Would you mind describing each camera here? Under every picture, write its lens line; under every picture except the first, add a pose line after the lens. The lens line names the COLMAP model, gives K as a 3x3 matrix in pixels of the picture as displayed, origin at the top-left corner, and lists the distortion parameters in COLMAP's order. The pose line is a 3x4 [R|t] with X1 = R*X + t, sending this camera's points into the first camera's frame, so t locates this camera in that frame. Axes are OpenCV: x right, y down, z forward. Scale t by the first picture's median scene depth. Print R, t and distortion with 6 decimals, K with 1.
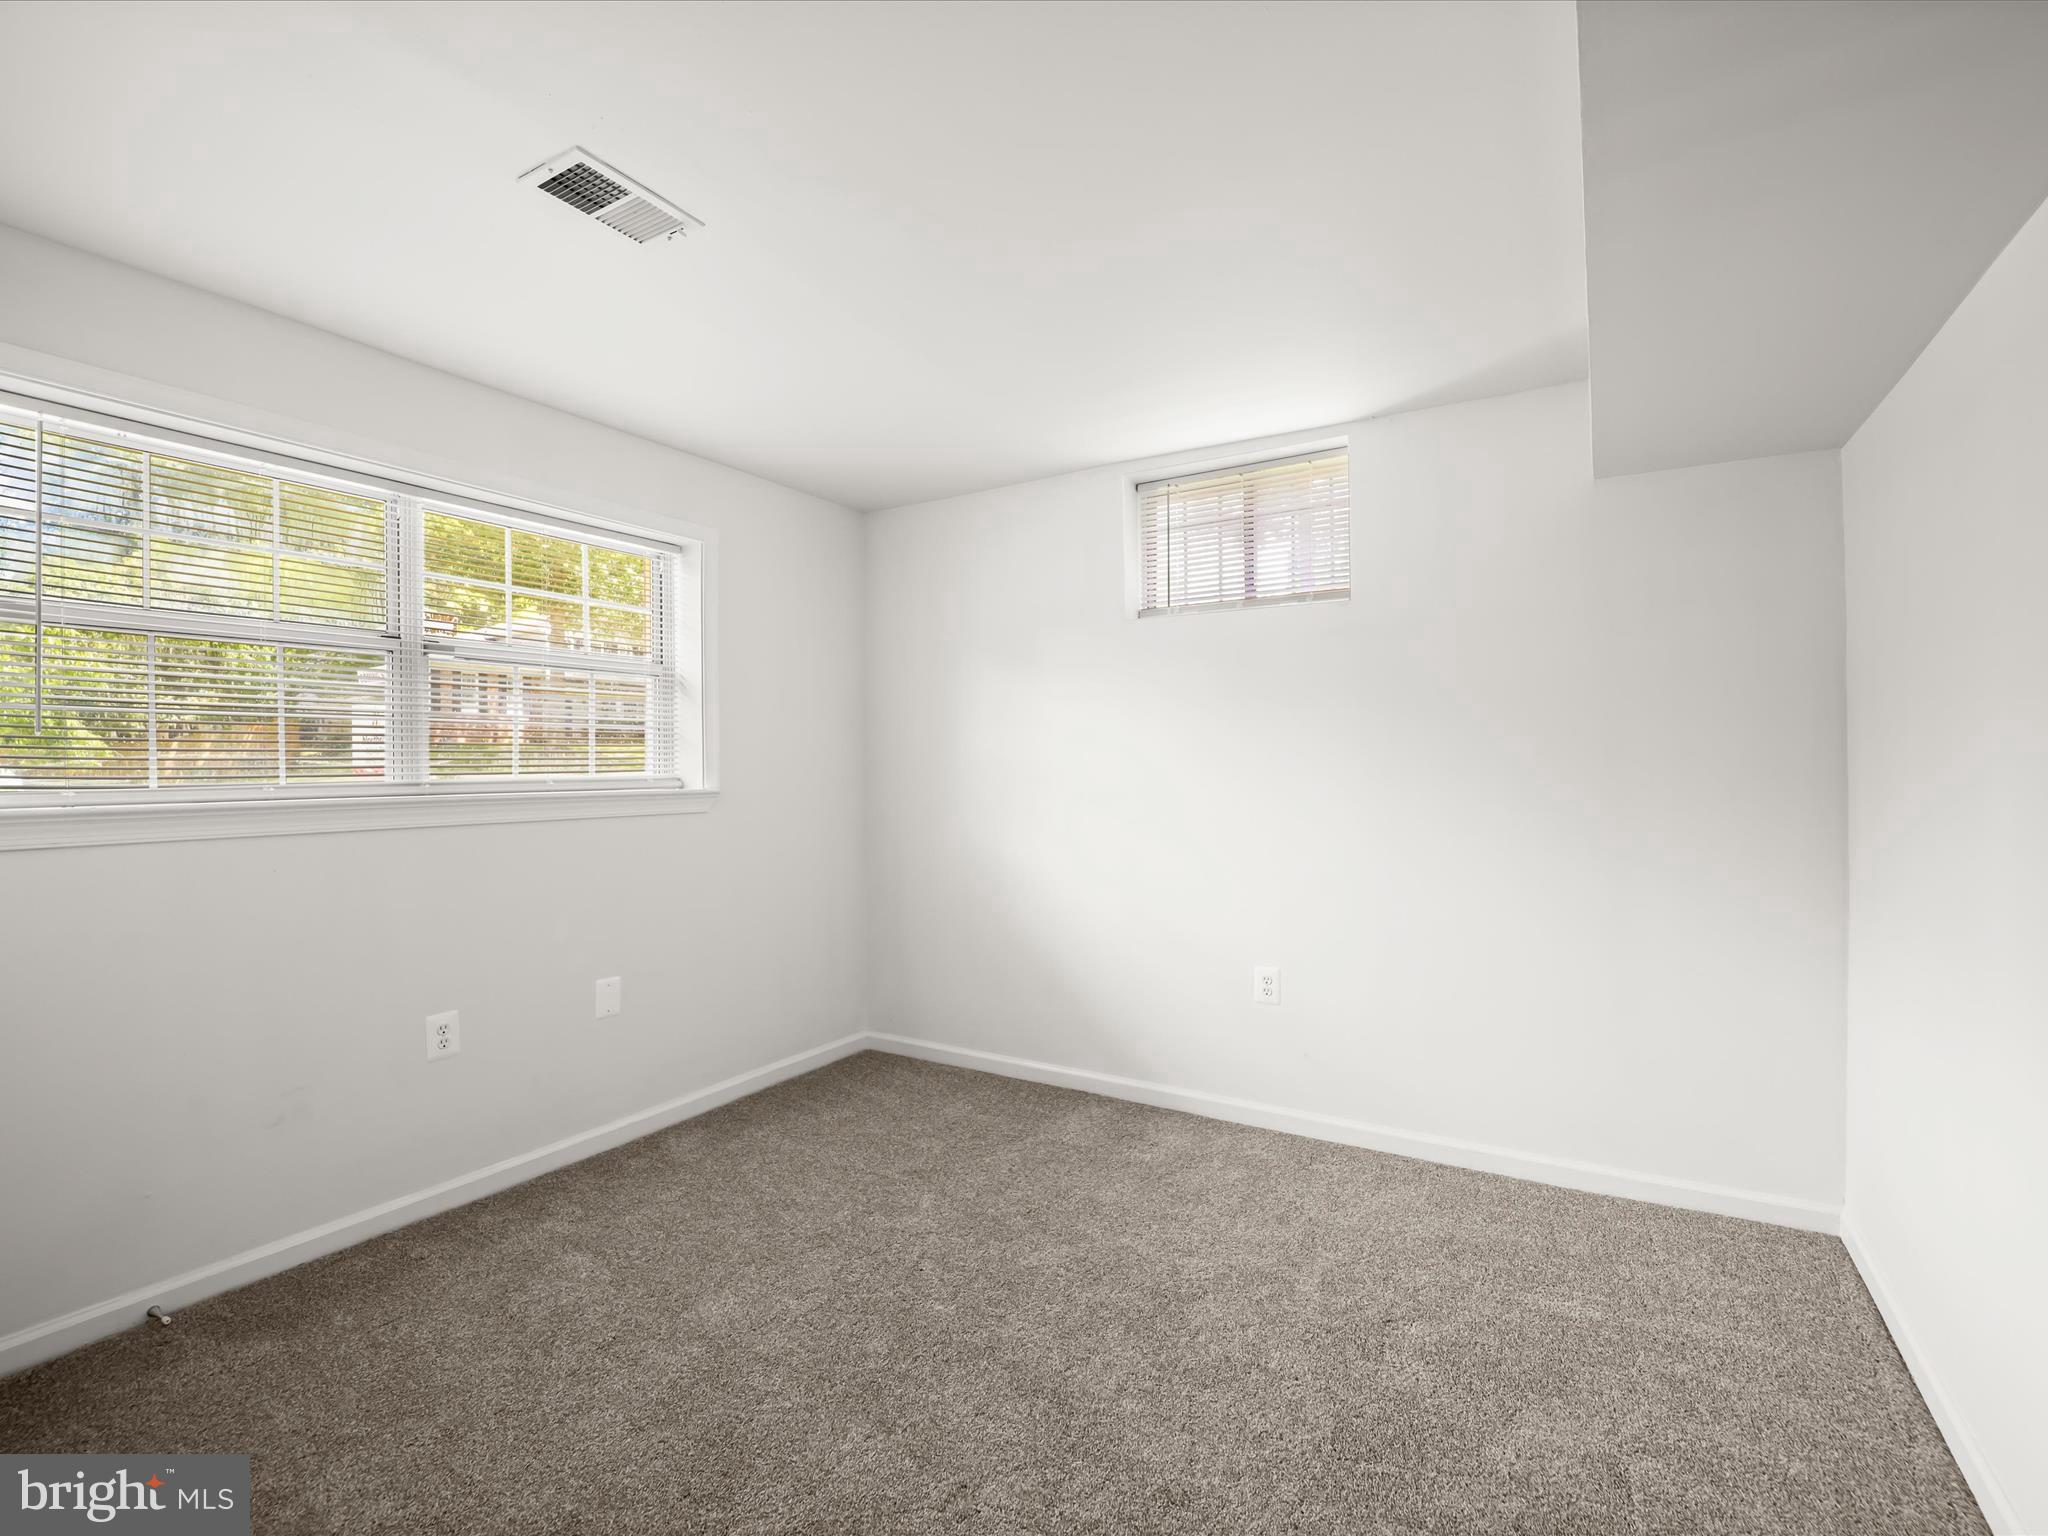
lens RADIAL K [[943.6, 0, 1005.4], [0, 943.6, 771.0], [0, 0, 1]] dist [-0.003905, -0.002526]
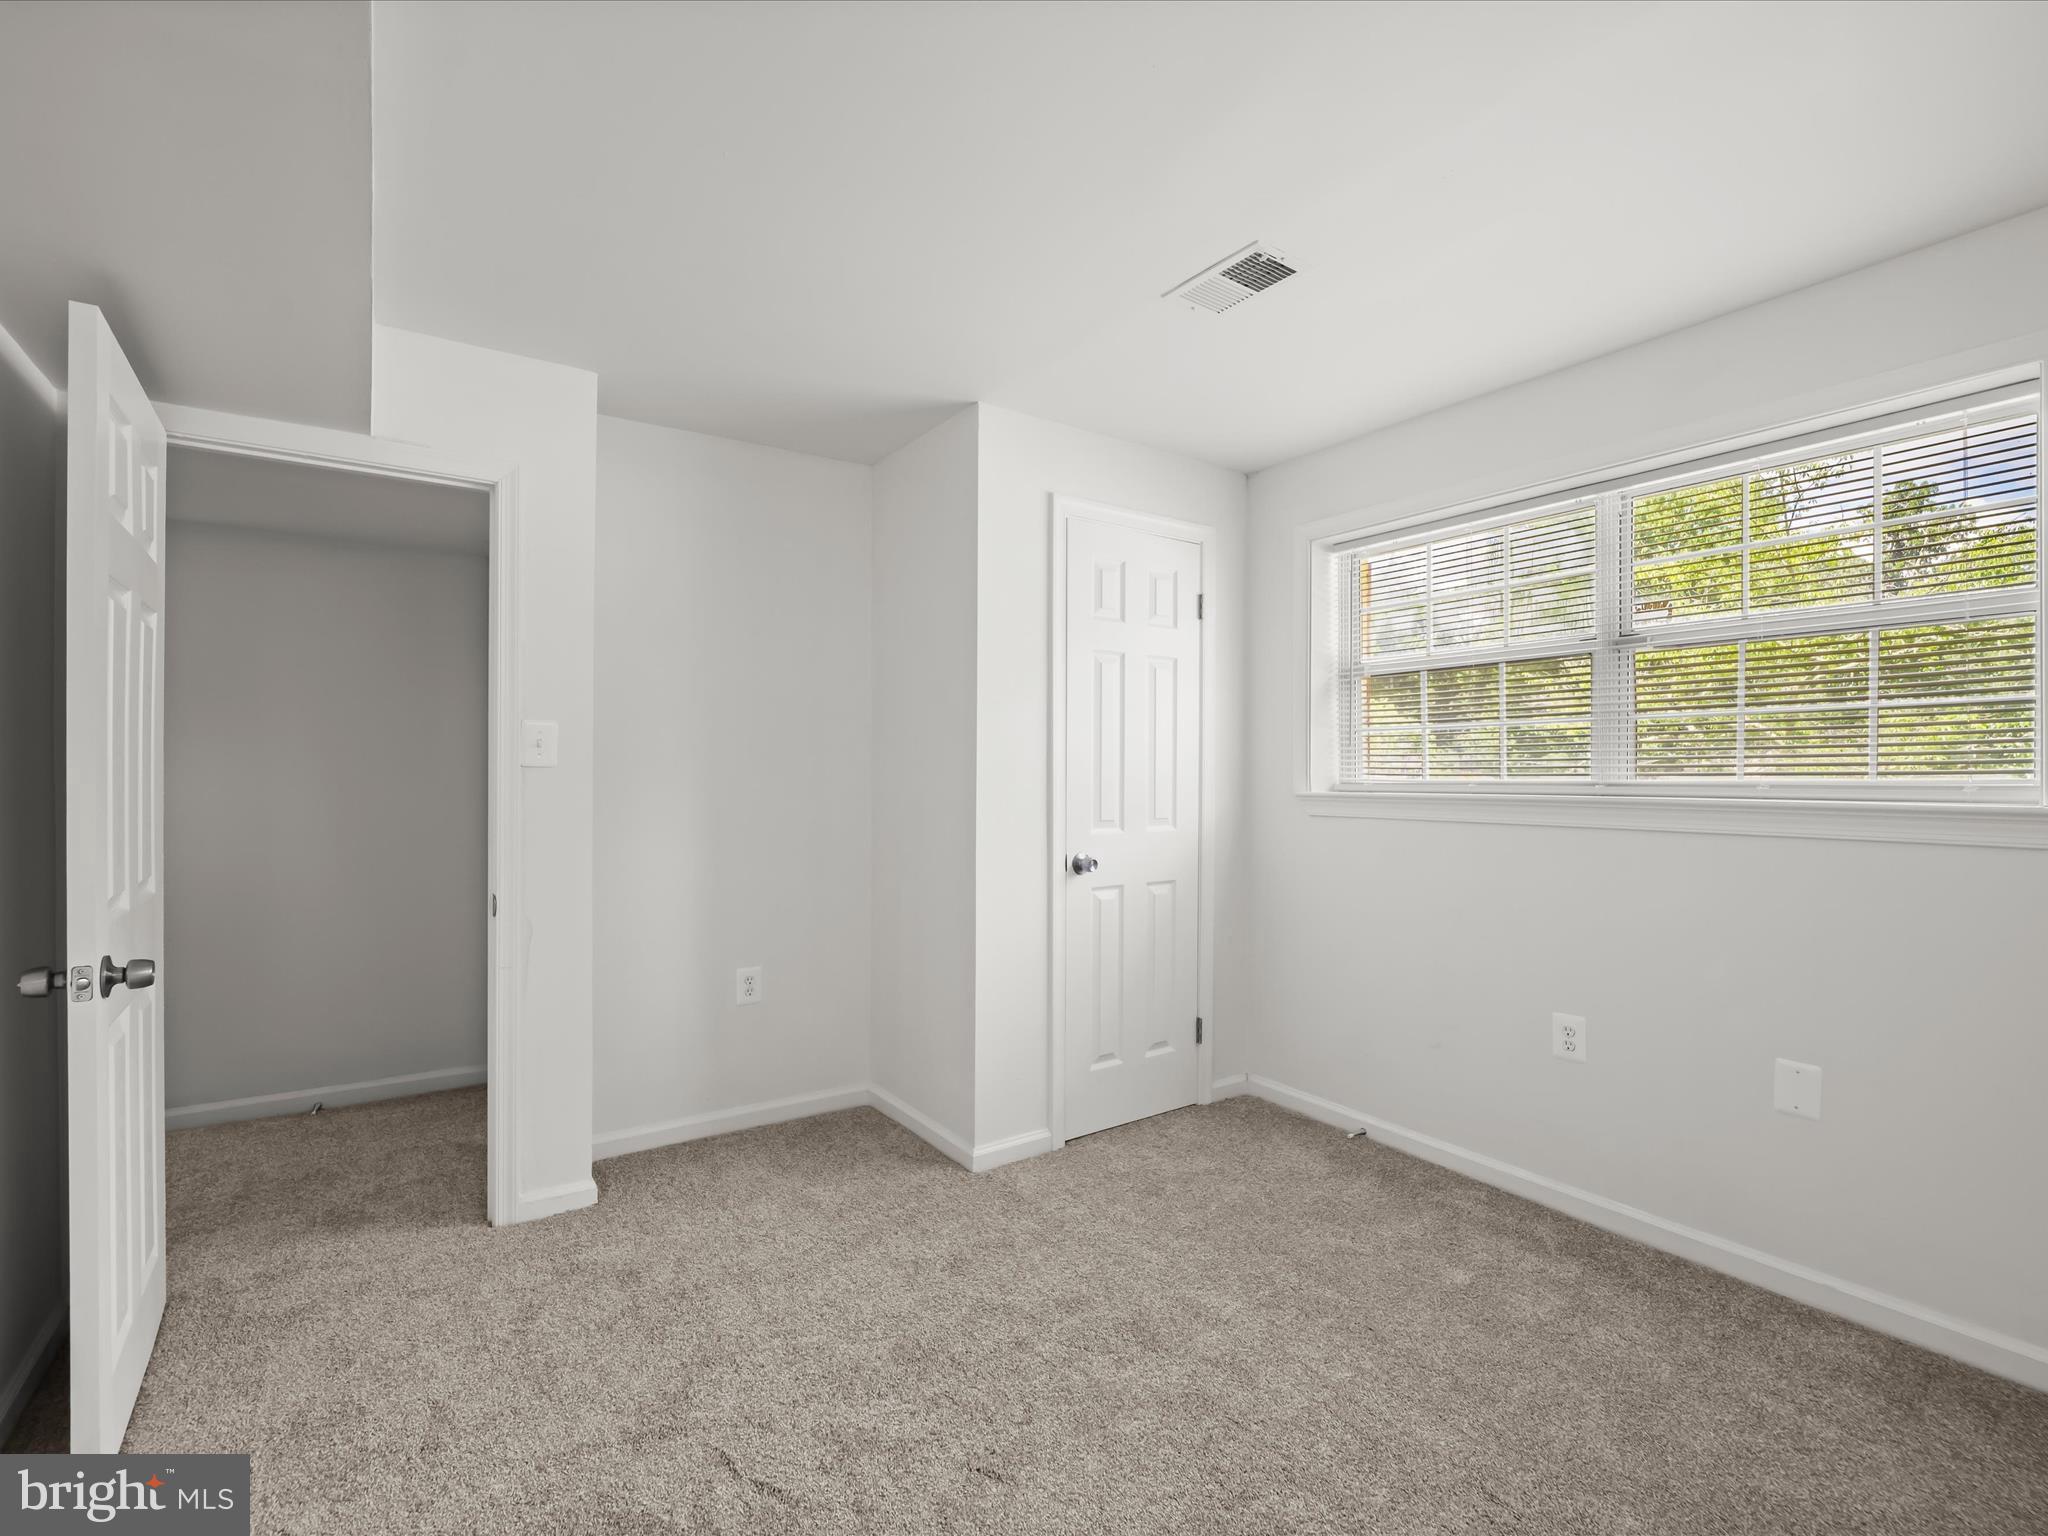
lens RADIAL K [[943.6, 0, 1006.3], [0, 943.6, 769.4], [0, 0, 1]] dist [-0.003905, -0.002526]
pose [[-0.407826, 0.005313, -0.913044, 0.521556], [0.003507, 0.999985, 0.004253, -0.008338], [0.913053, -0.001468, -0.407838, 0.814909]]
